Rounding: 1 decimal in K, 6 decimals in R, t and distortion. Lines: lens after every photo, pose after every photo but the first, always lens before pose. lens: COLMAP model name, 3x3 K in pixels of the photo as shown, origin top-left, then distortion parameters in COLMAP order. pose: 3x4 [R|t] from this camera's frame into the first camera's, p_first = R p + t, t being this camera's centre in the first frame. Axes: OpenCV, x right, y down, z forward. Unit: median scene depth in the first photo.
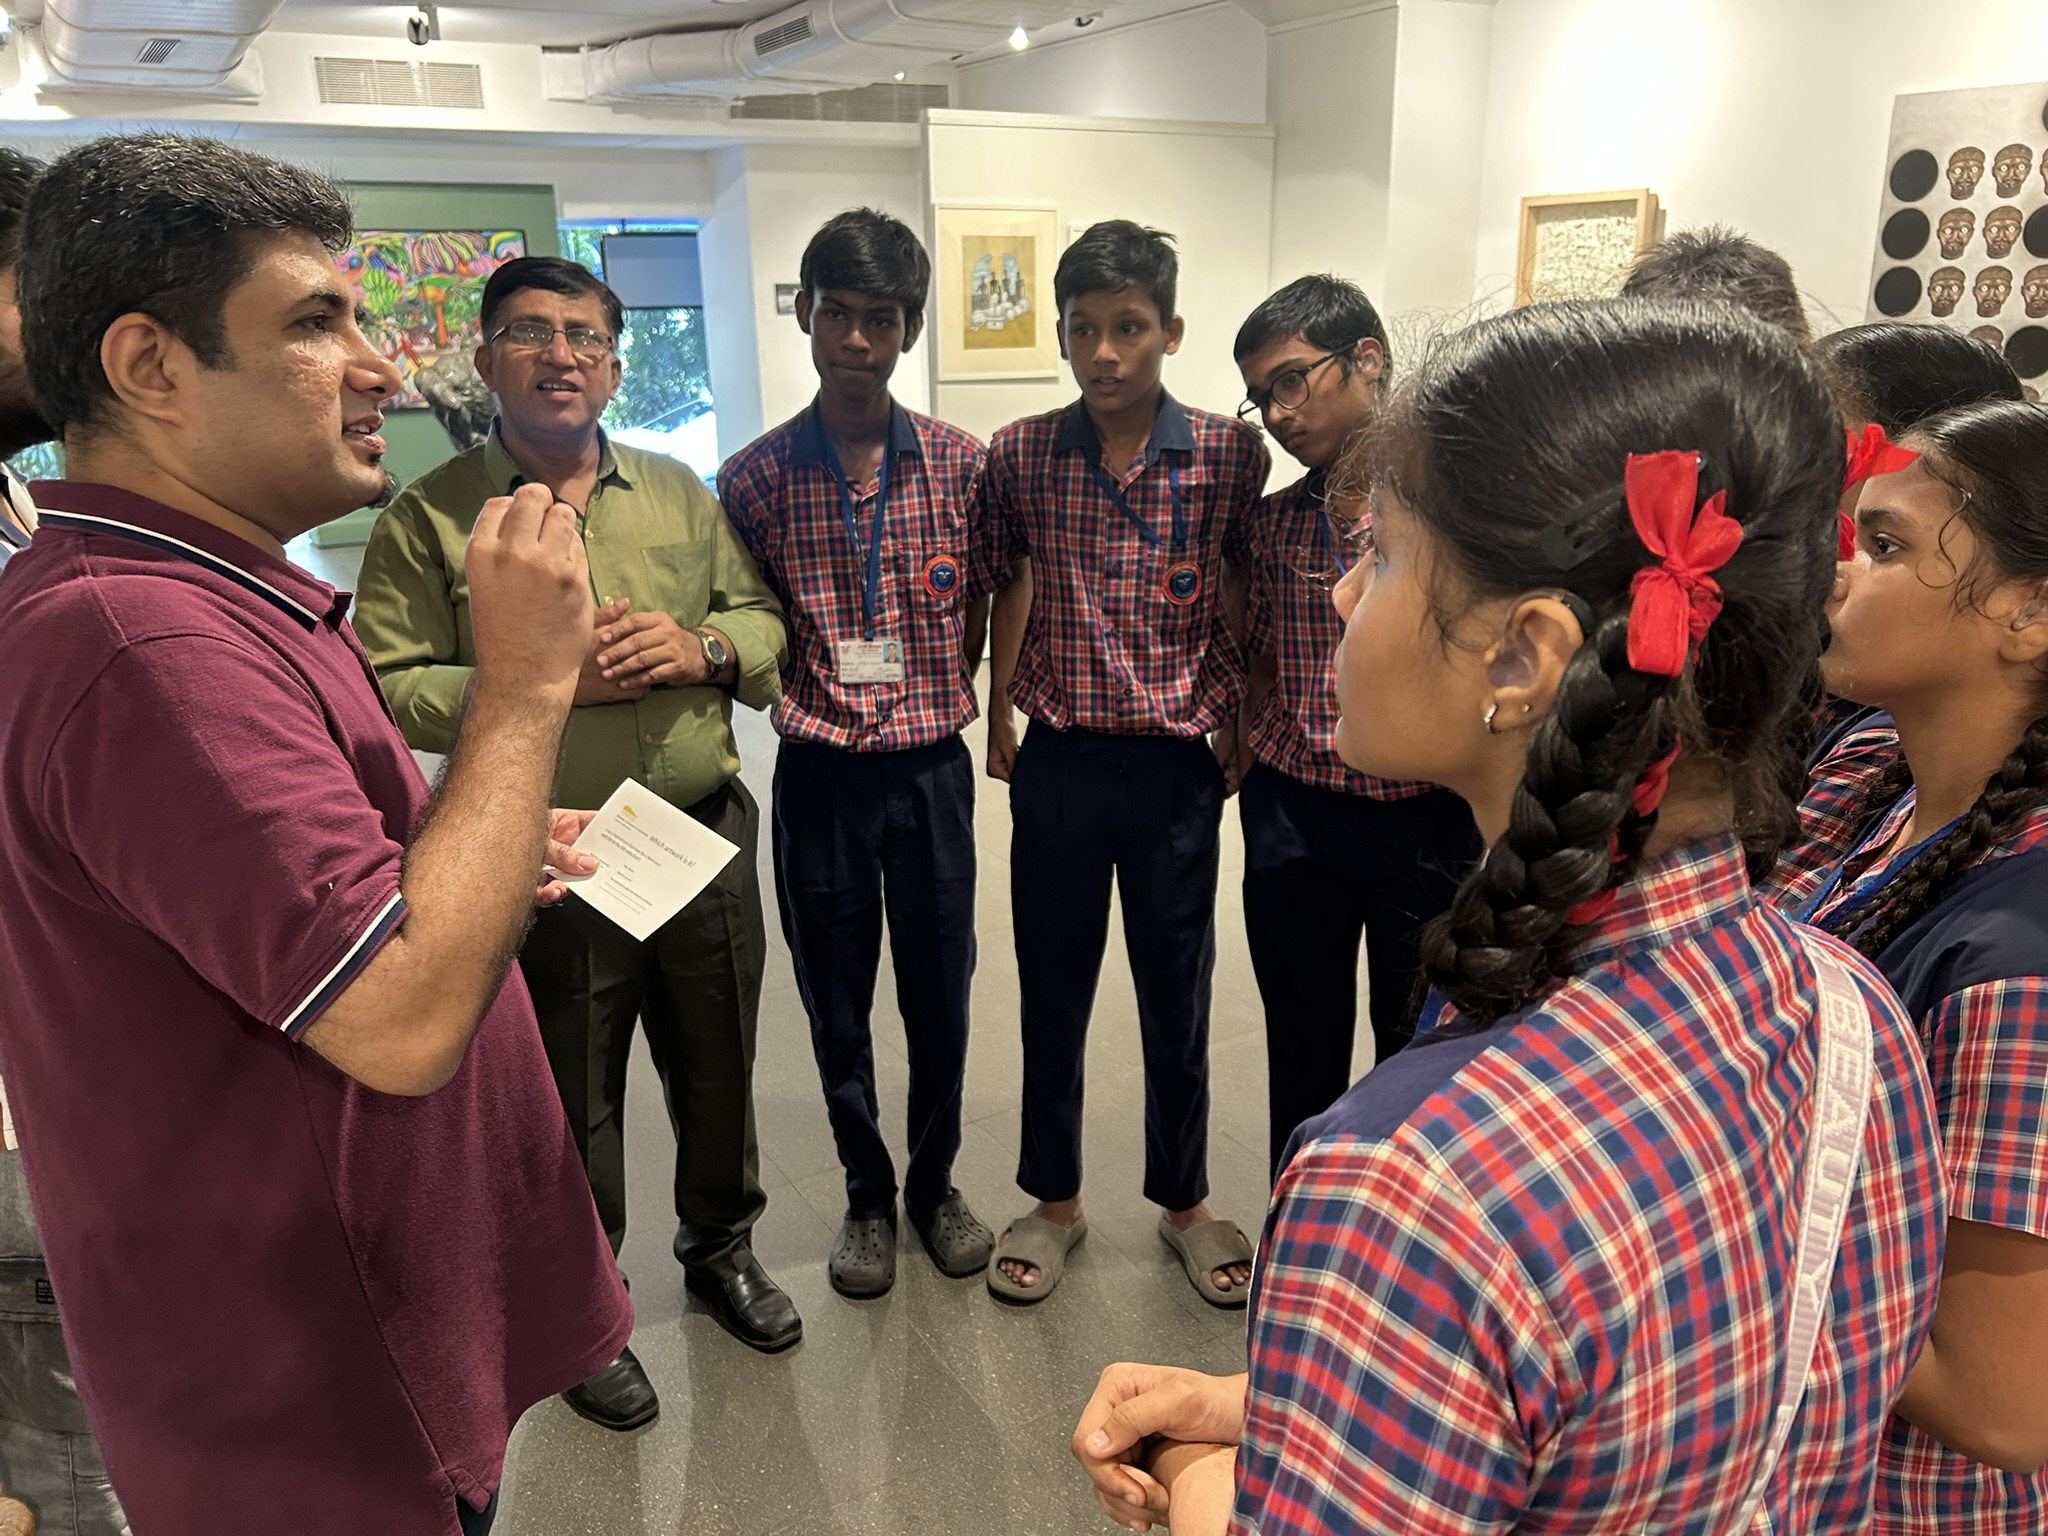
lens RADIAL K [[1549.8, 0, 1022.4], [0, 1549.8, 777.6], [0, 0, 1]] dist [0.051505, -0.002173]
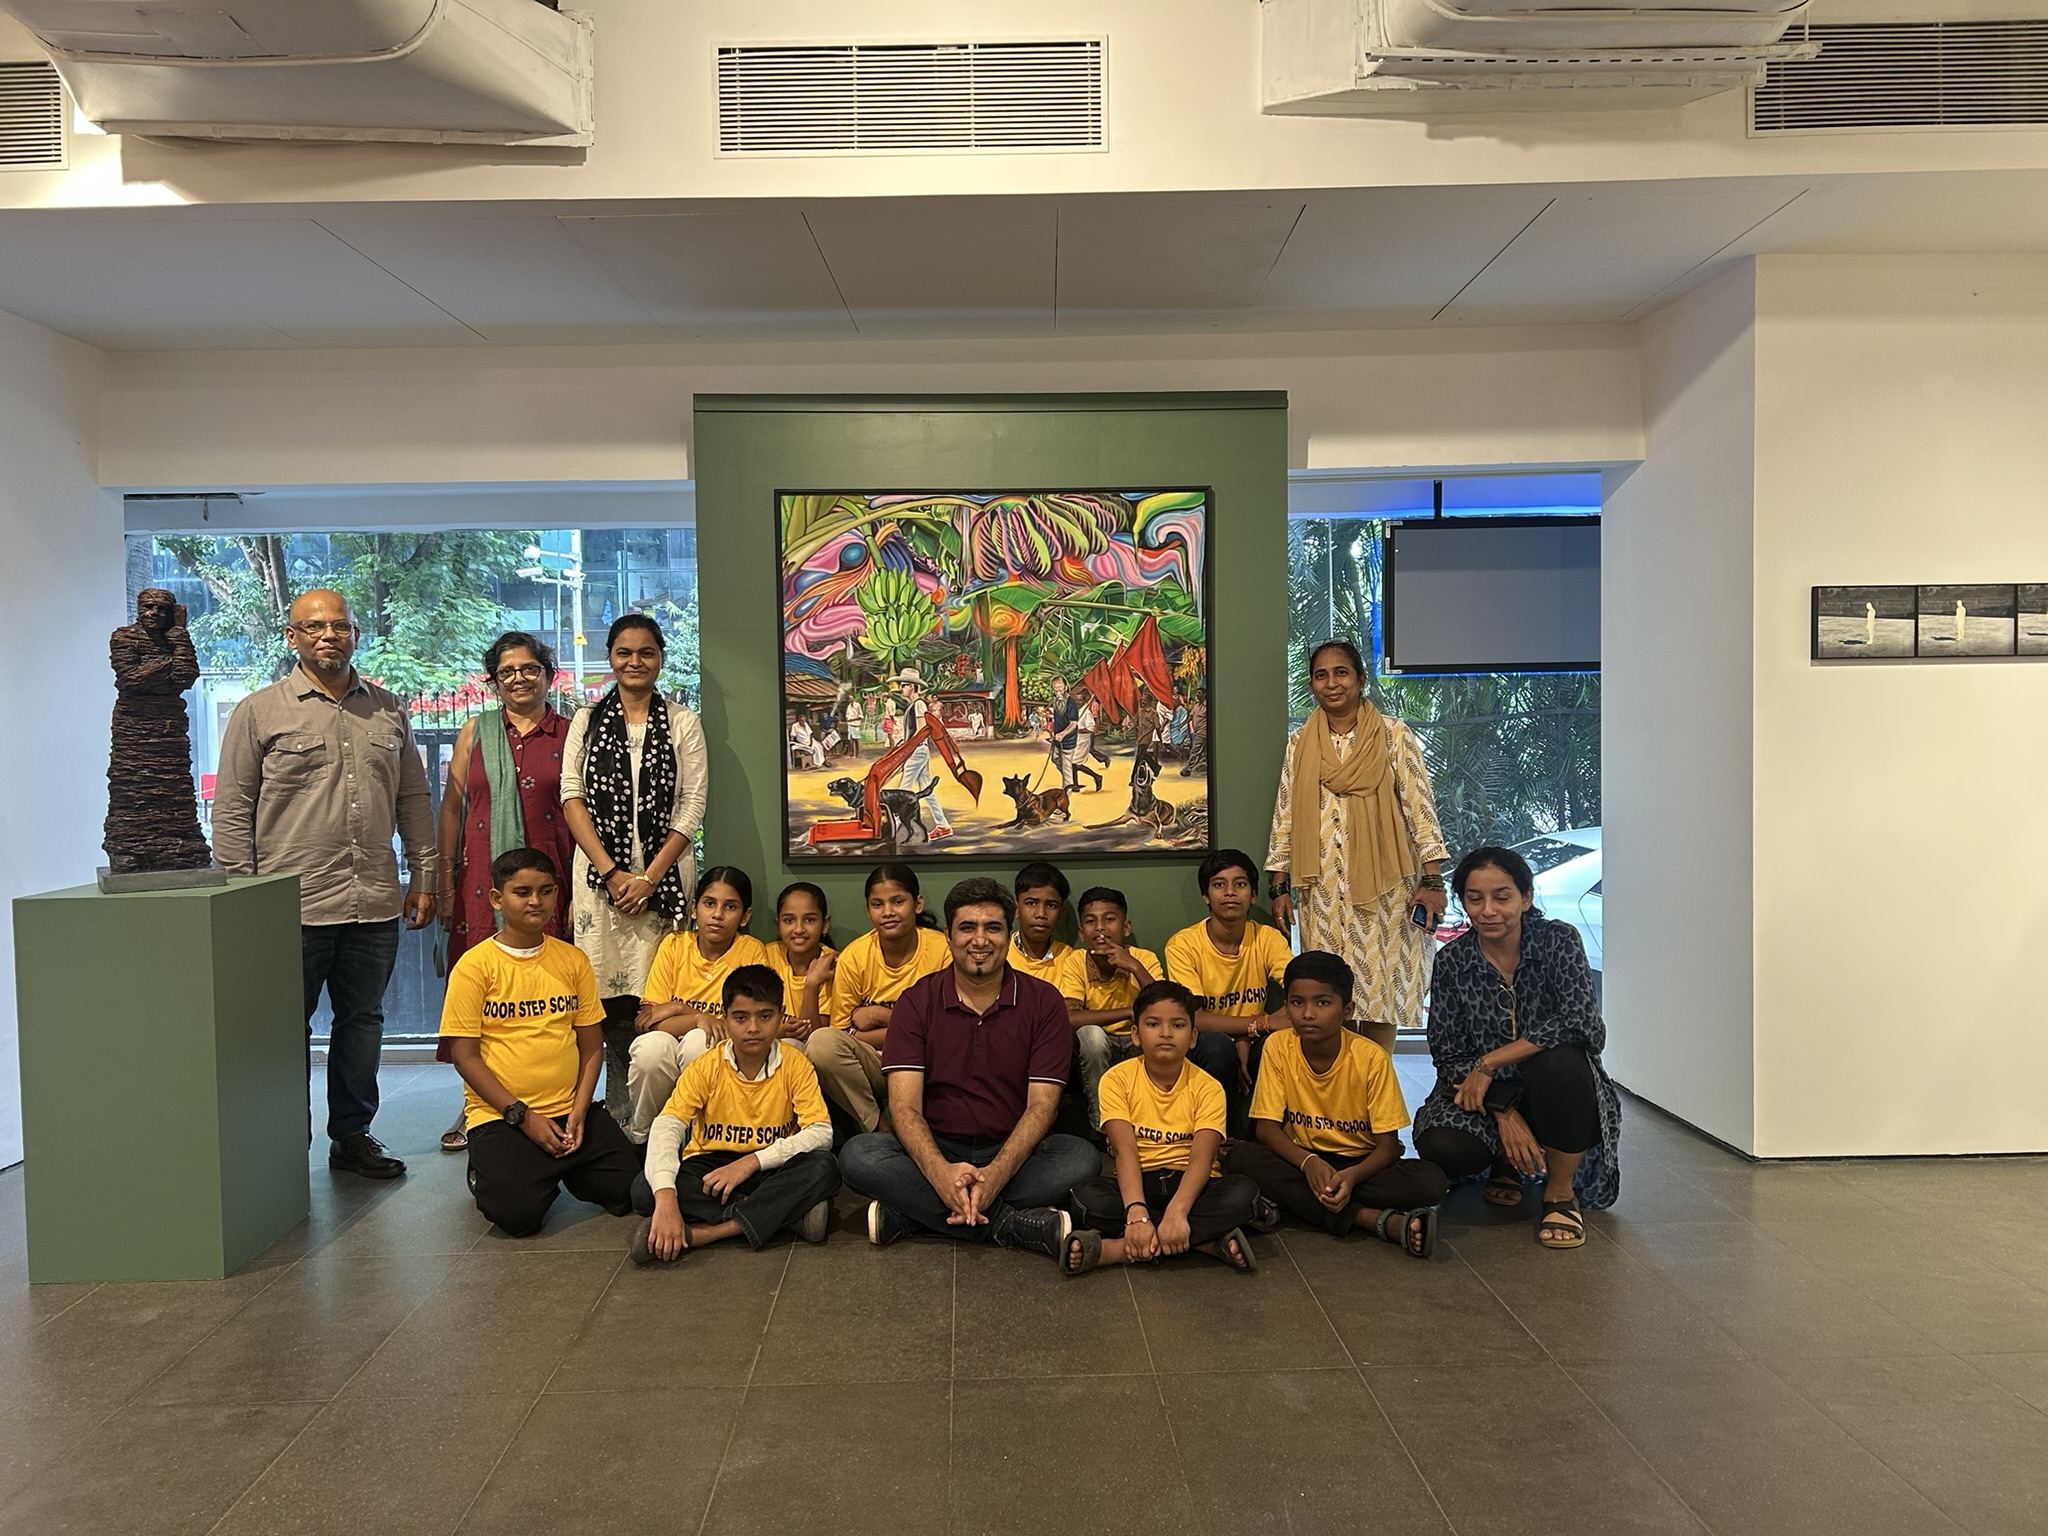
lens RADIAL K [[1549.8, 0, 1016.1], [0, 1549.8, 773.0], [0, 0, 1]] dist [0.051505, -0.002173]
pose [[0.866715, 0.023203, -0.498264, -0.143846], [-0.160039, 0.959042, -0.233722, -0.159301], [0.472434, 0.282312, 0.834929, 0.633274]]
